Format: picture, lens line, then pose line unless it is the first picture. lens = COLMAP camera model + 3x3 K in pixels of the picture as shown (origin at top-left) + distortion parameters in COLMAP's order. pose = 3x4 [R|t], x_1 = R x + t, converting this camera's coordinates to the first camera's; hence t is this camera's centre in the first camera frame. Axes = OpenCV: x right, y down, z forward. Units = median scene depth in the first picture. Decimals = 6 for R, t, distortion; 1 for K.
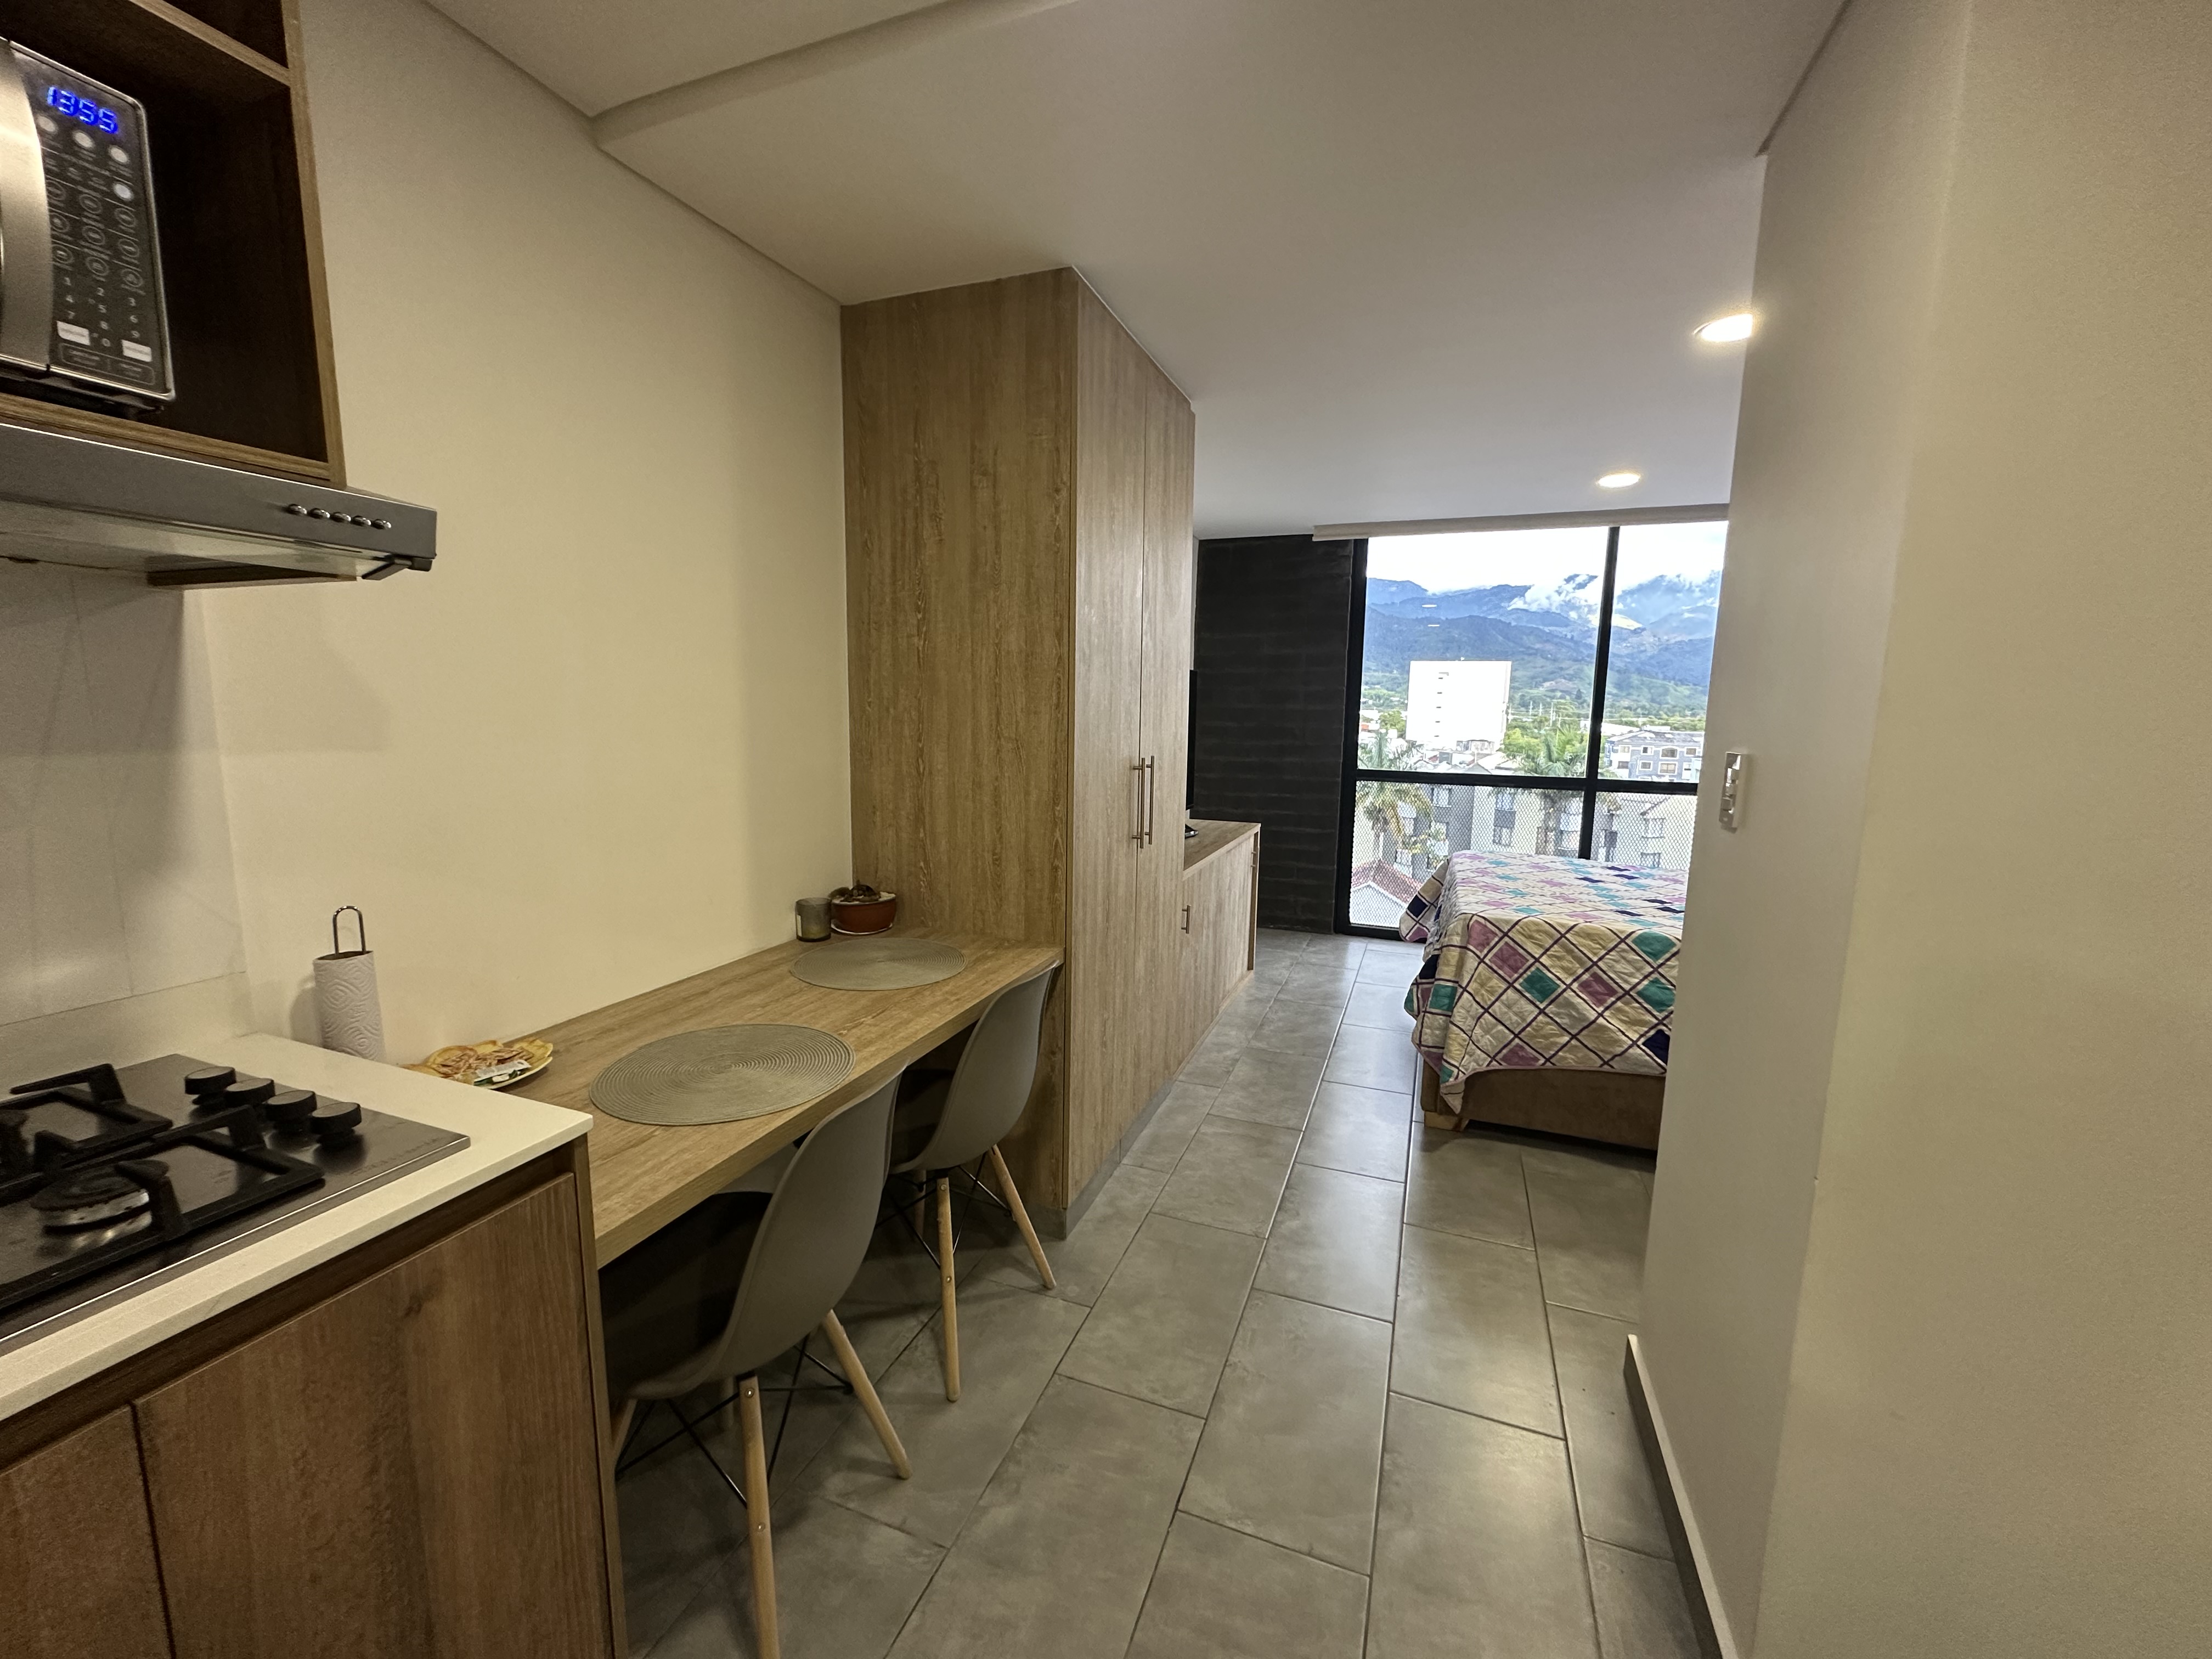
lens RADIAL K [[881.8, 0, 1106.9], [0, 881.8, 826.3], [0, 0, 1]] dist [-0.004739, 0.001308]
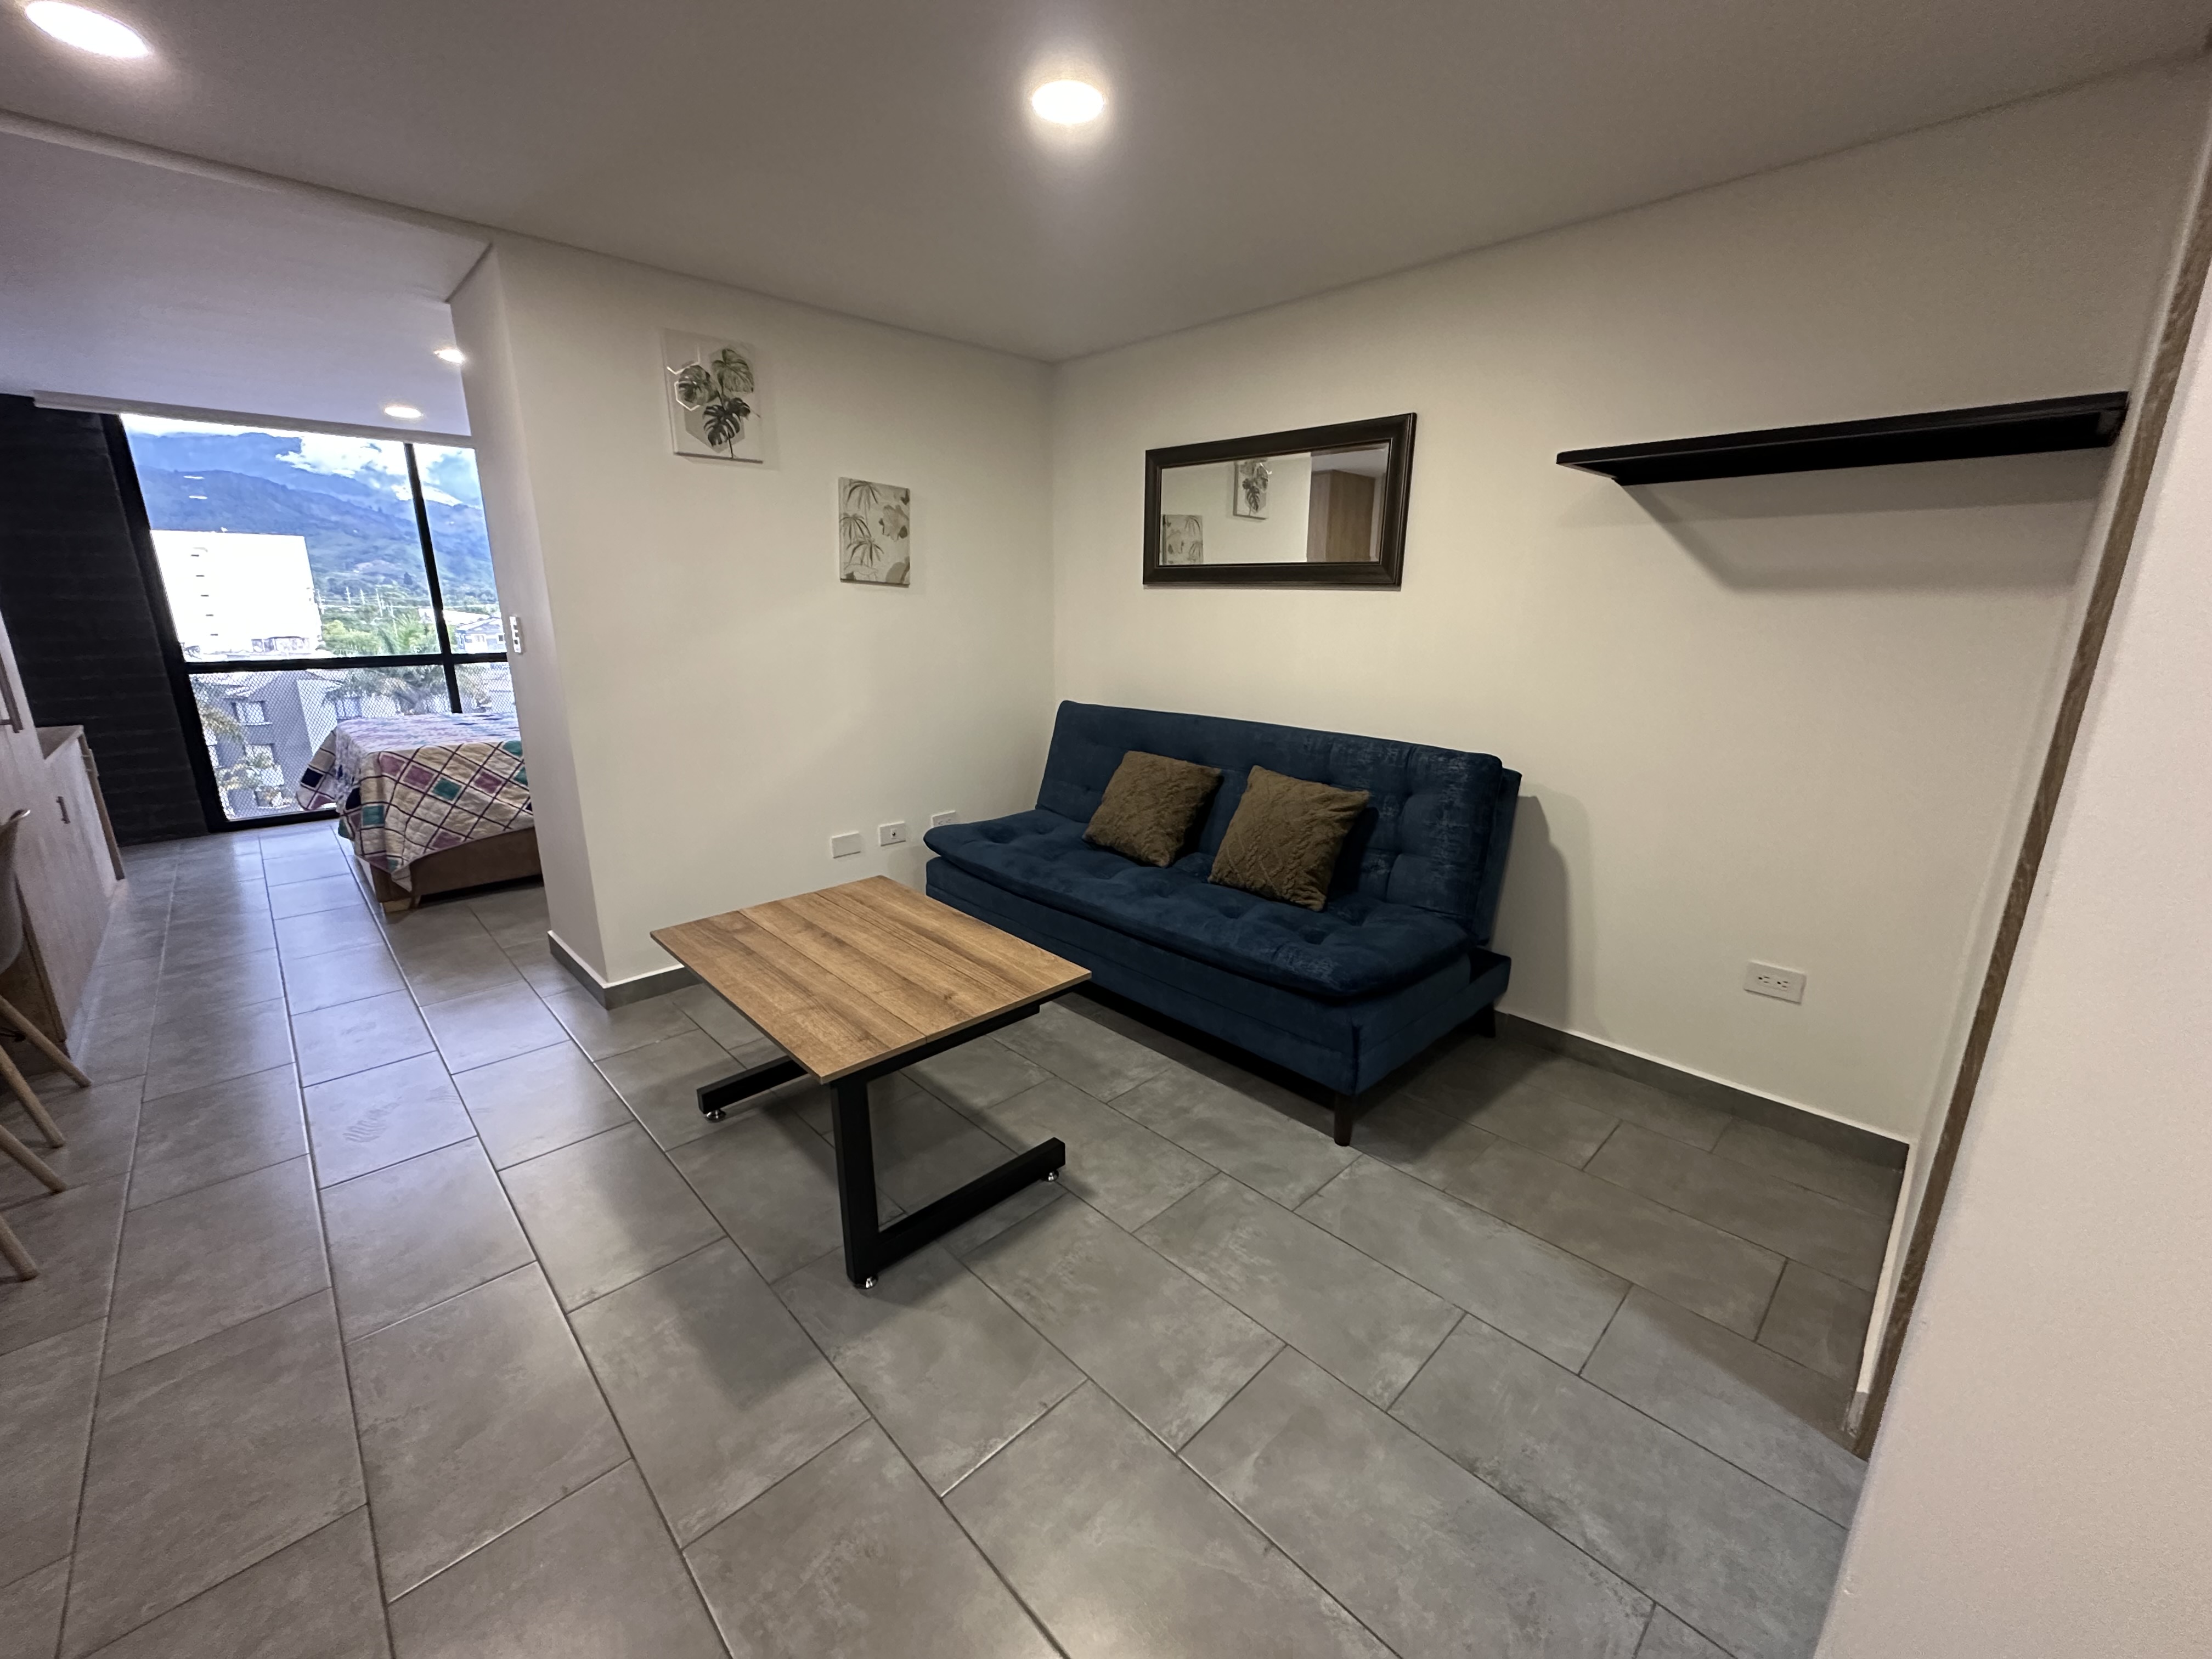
lens RADIAL K [[881.8, 0, 1106.9], [0, 881.8, 826.3], [0, 0, 1]] dist [-0.004739, 0.001308]
pose [[0.416969, -0.241164, 0.876343, -0.363966], [0.129708, 0.970078, 0.205243, 0.085120], [-0.899618, 0.028088, 0.435773, -0.652320]]
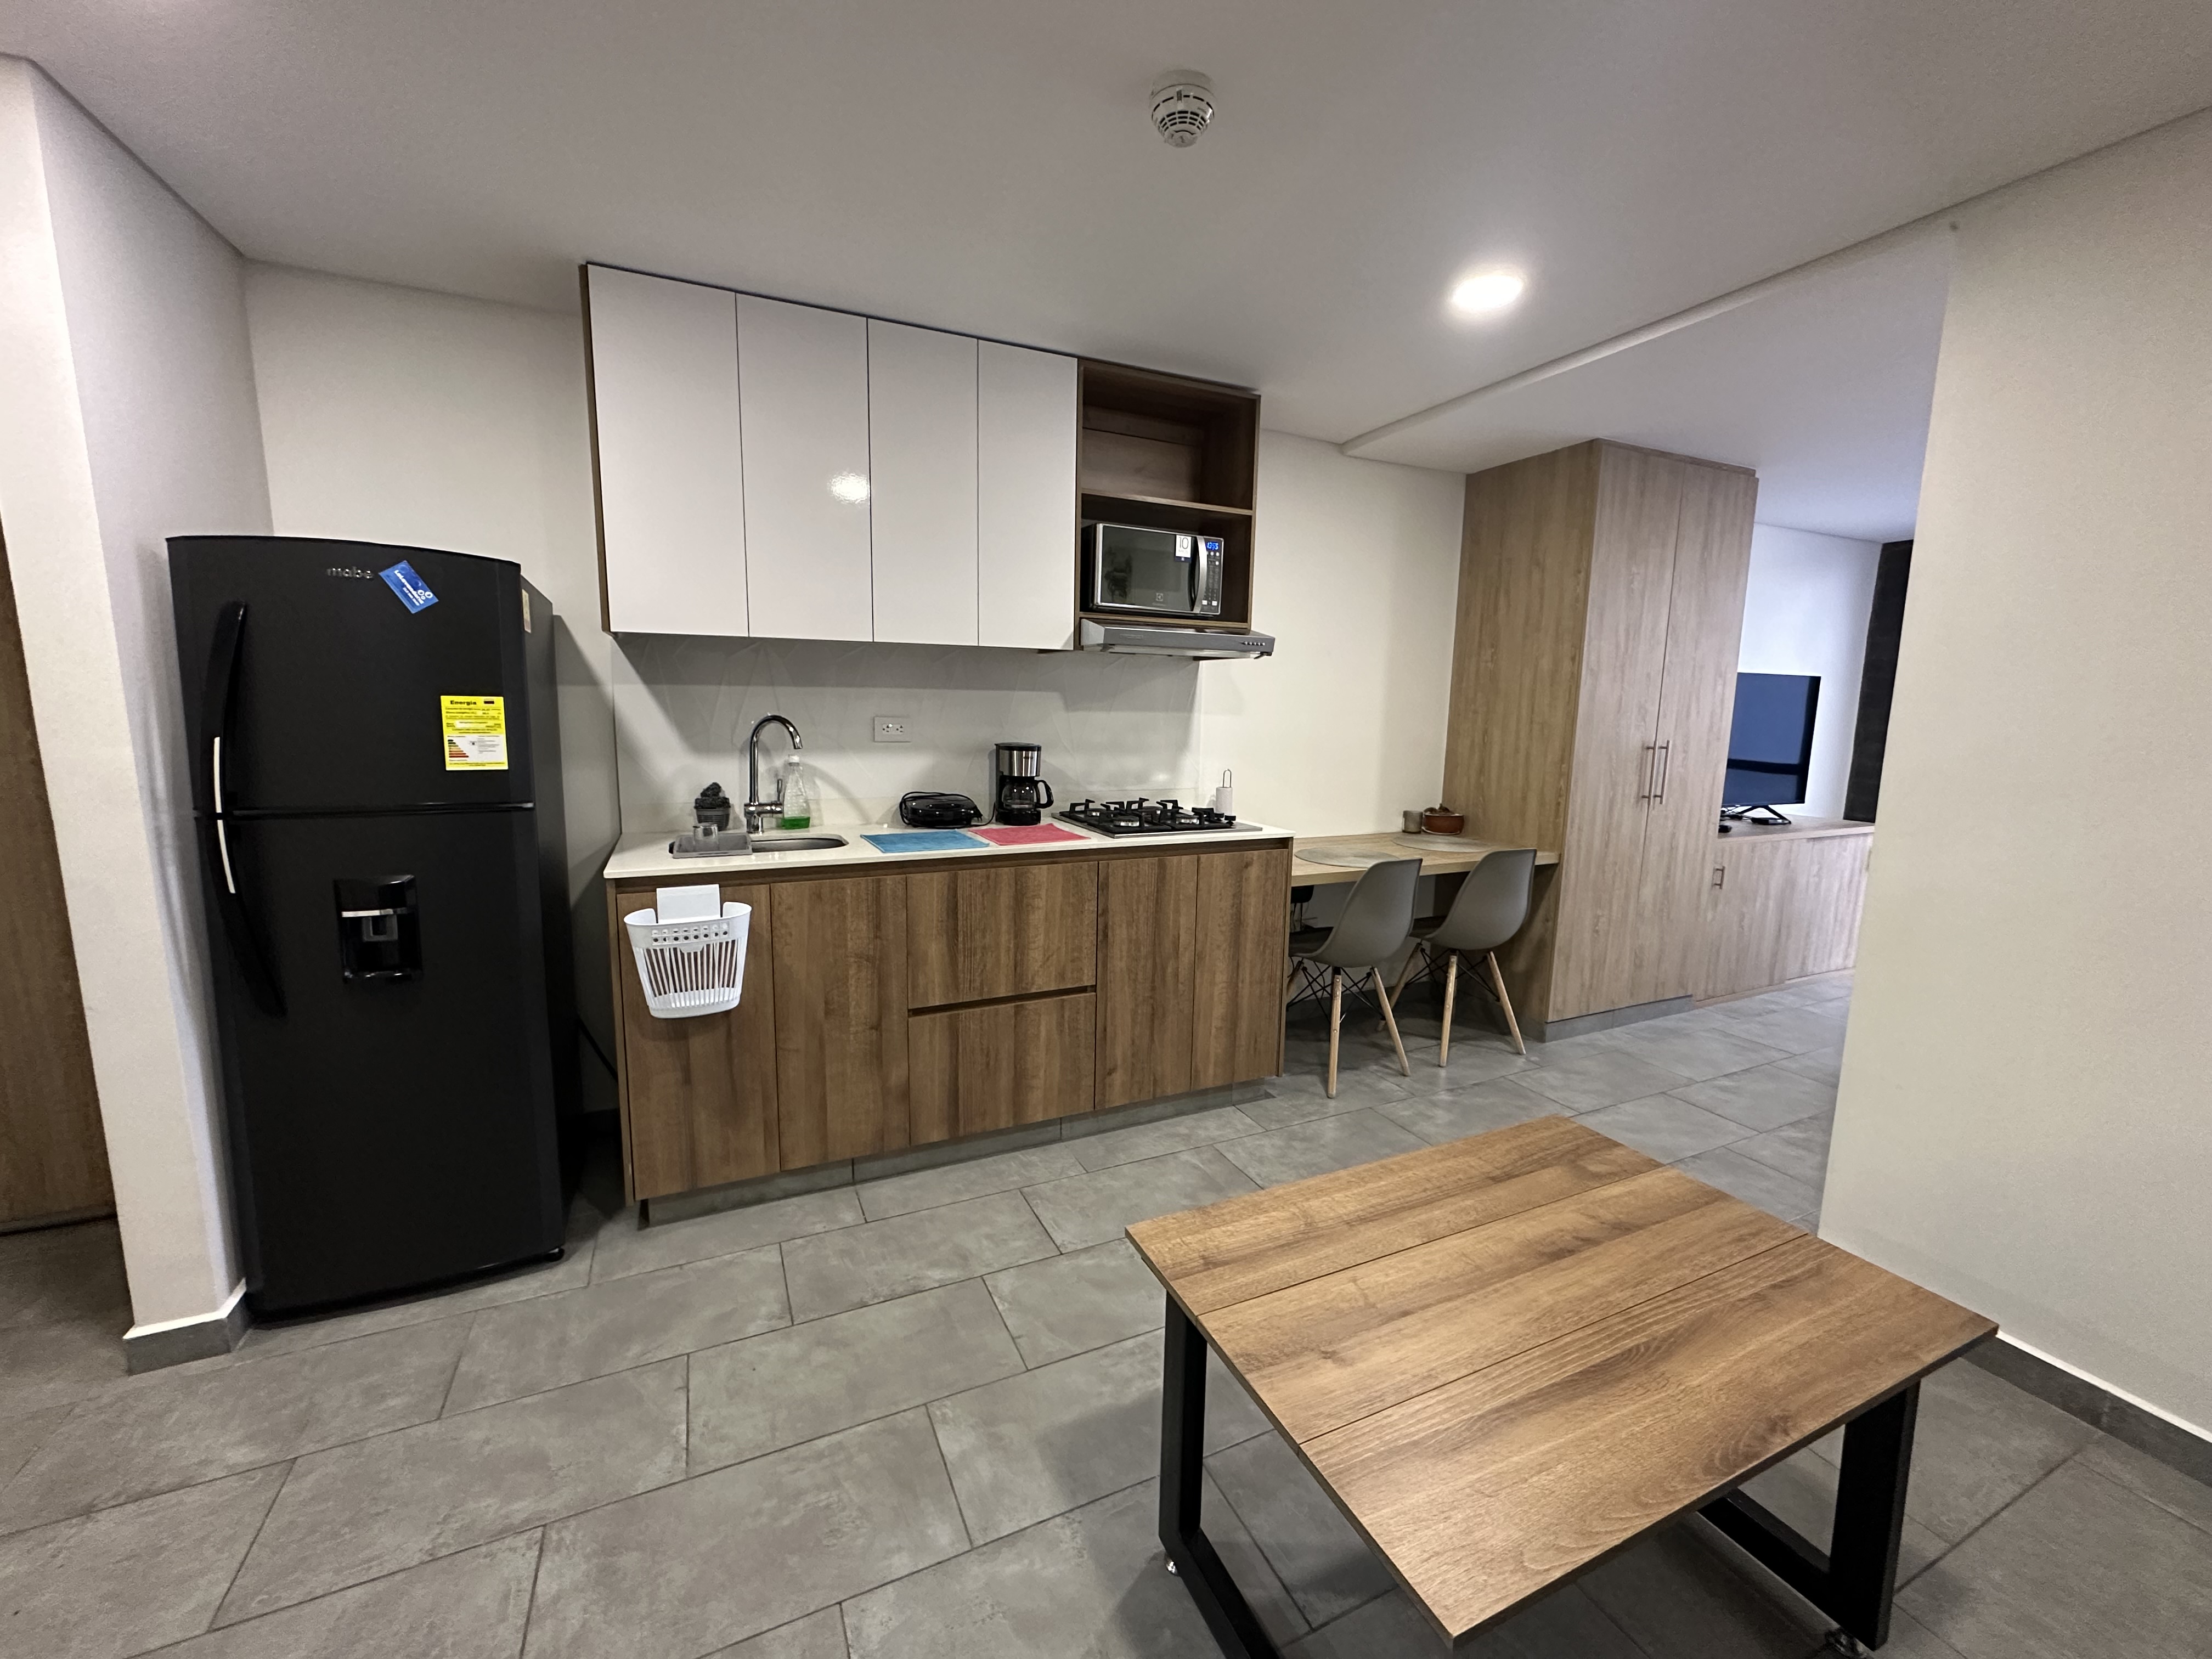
lens RADIAL K [[881.8, 0, 1106.9], [0, 881.8, 826.3], [0, 0, 1]] dist [-0.004739, 0.001308]
pose [[0.719187, 0.096736, -0.688050, 0.376375], [-0.104669, 0.994044, 0.030351, 0.103546], [0.686888, 0.050189, 0.725028, -0.600215]]
